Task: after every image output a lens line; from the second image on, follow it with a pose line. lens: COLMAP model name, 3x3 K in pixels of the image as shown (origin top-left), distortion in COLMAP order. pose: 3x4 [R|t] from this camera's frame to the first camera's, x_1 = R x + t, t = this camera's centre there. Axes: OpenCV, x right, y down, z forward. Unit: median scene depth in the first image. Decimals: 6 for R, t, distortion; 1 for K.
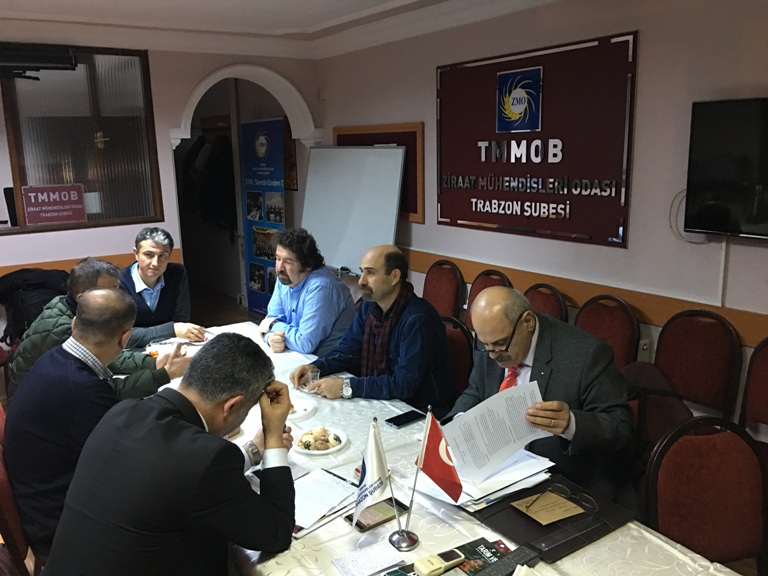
lens RADIAL K [[663.6, 0, 386.2], [0, 663.6, 281.9], [0, 0, 1]] dist [0.078192, -0.122451]
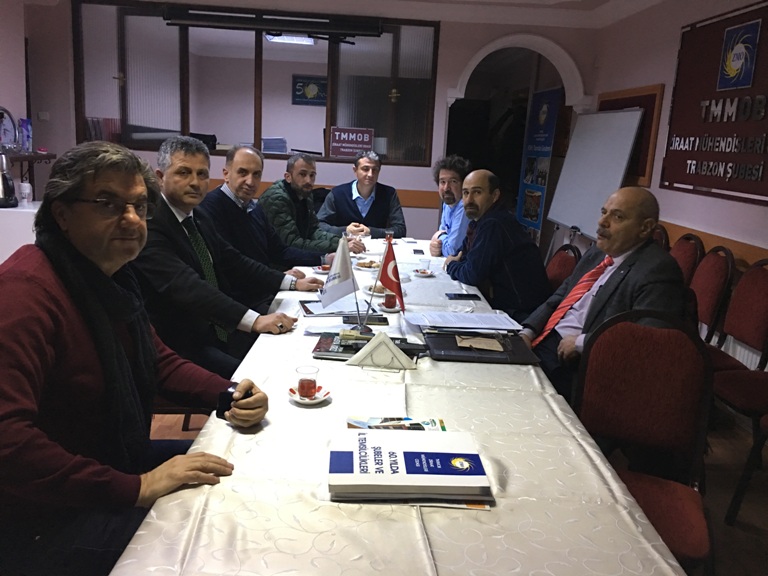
lens RADIAL K [[663.6, 0, 388.8], [0, 663.6, 287.0], [0, 0, 1]] dist [0.078192, -0.122451]
pose [[0.842748, 0.180939, -0.506988, 0.303782], [-0.178040, 0.982502, 0.054697, 0.084776], [0.508014, 0.044168, 0.860216, -0.064377]]
